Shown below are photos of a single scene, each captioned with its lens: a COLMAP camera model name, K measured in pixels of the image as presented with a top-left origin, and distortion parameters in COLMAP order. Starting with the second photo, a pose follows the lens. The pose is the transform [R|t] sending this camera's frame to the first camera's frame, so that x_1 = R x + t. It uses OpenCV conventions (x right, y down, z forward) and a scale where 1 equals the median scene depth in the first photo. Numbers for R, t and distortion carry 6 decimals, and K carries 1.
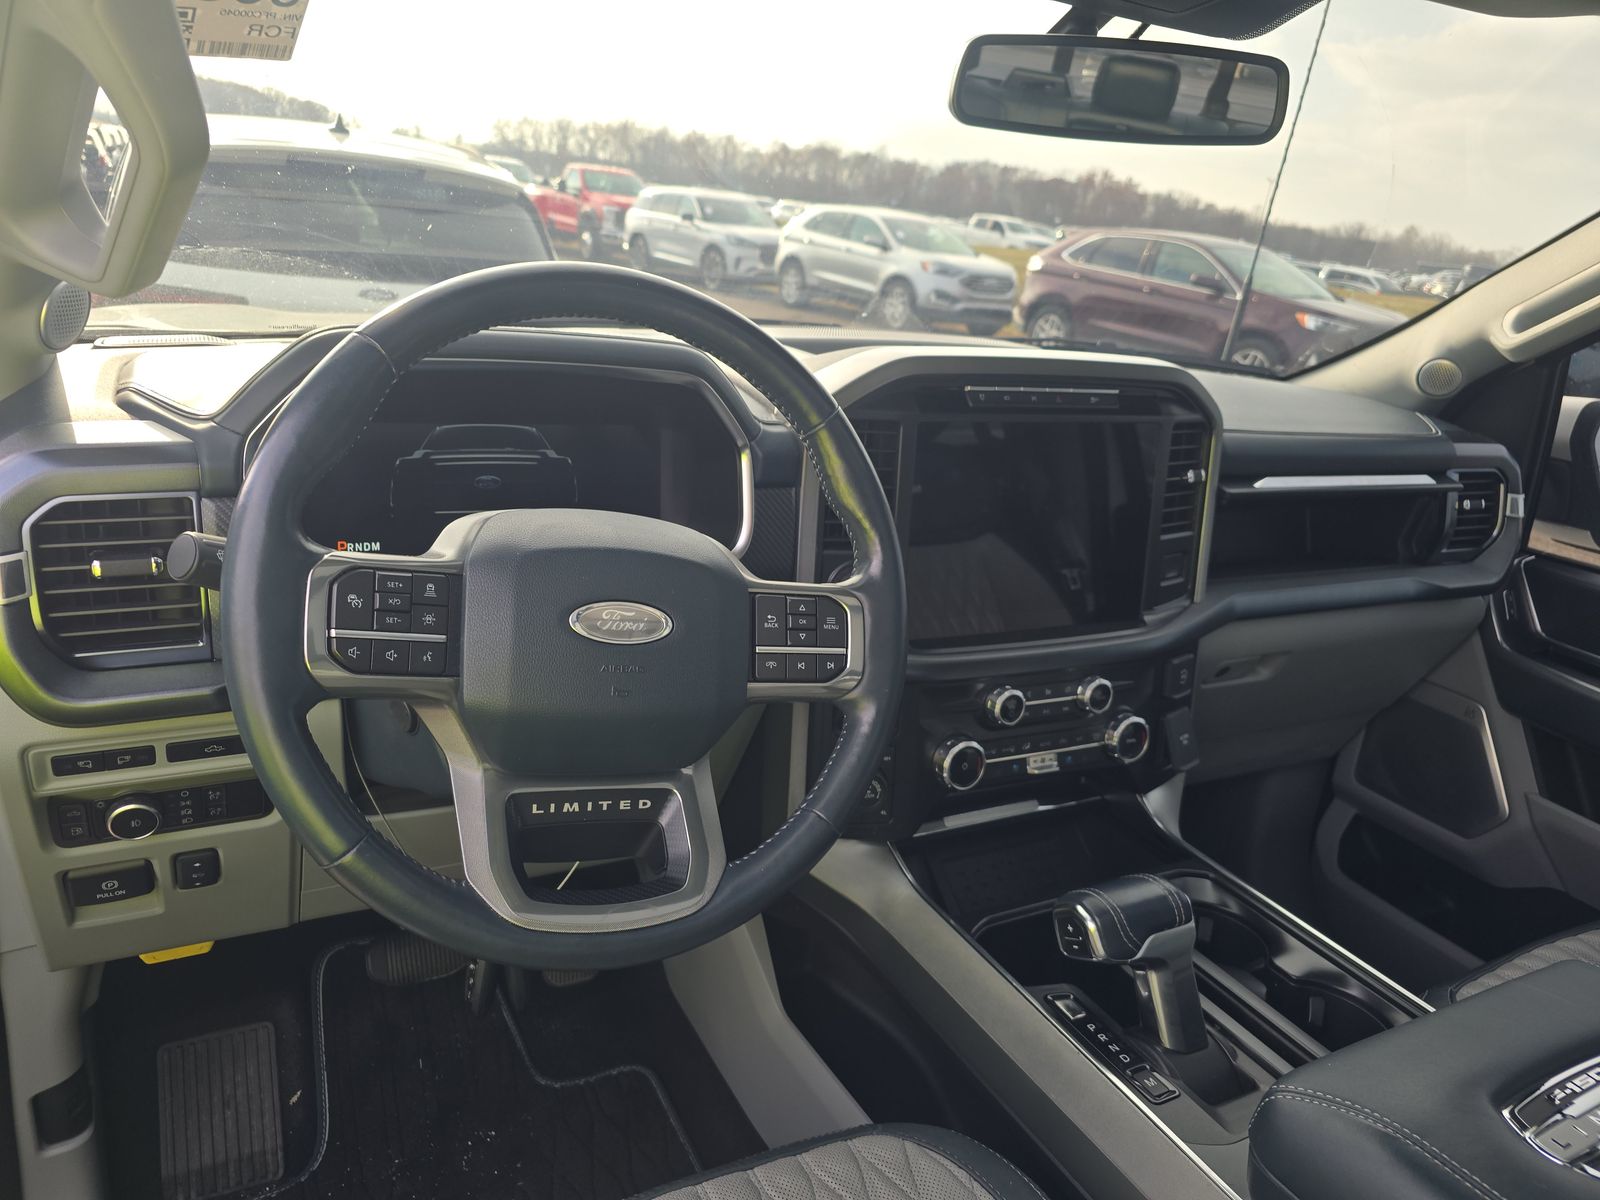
lens RADIAL K [[1142.3, 0, 800.0], [0, 1142.3, 600.0], [0, 0, 1]] dist [0.026367, -0.005383]
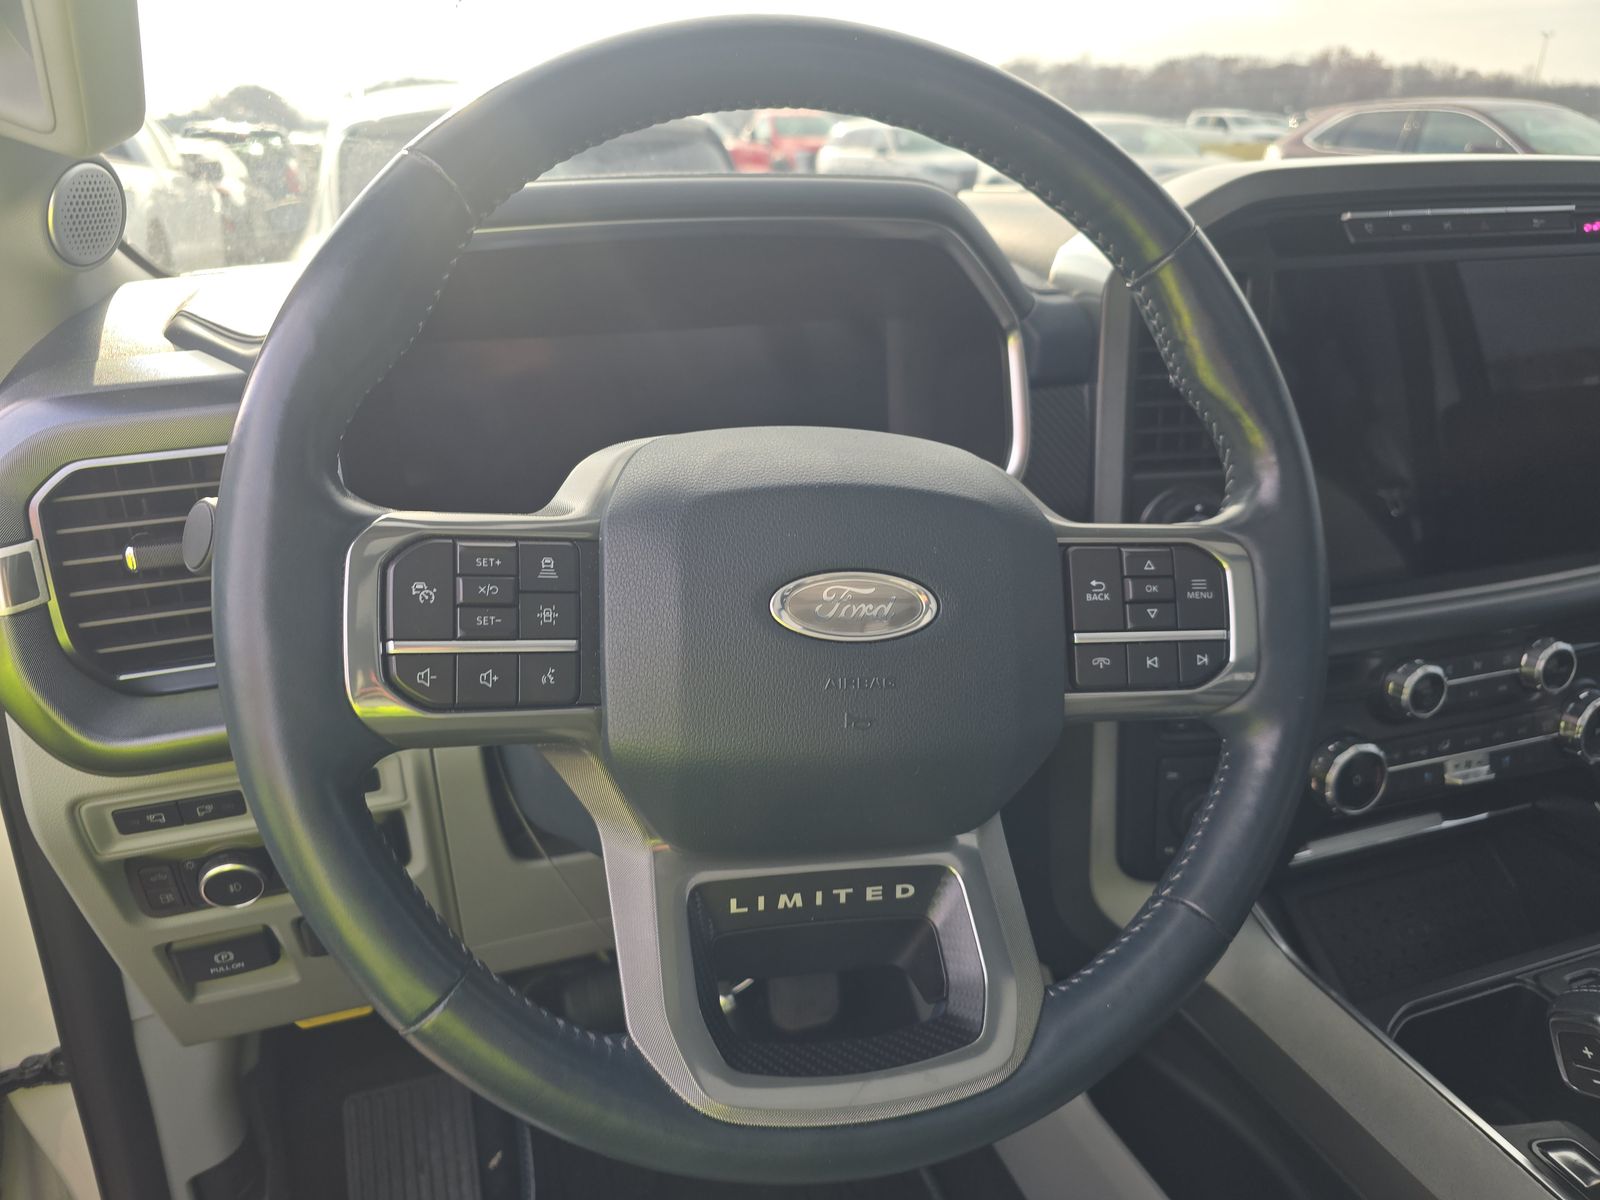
lens RADIAL K [[1152.4, 0, 797.4], [0, 1152.4, 583.2], [0, 0, 1]] dist [0.054006, -0.006075]
pose [[0.981522, -0.047320, -0.185404, -0.064994], [0.052529, 0.998348, 0.023279, -0.006783], [0.183996, -0.032588, 0.982387, 0.354833]]
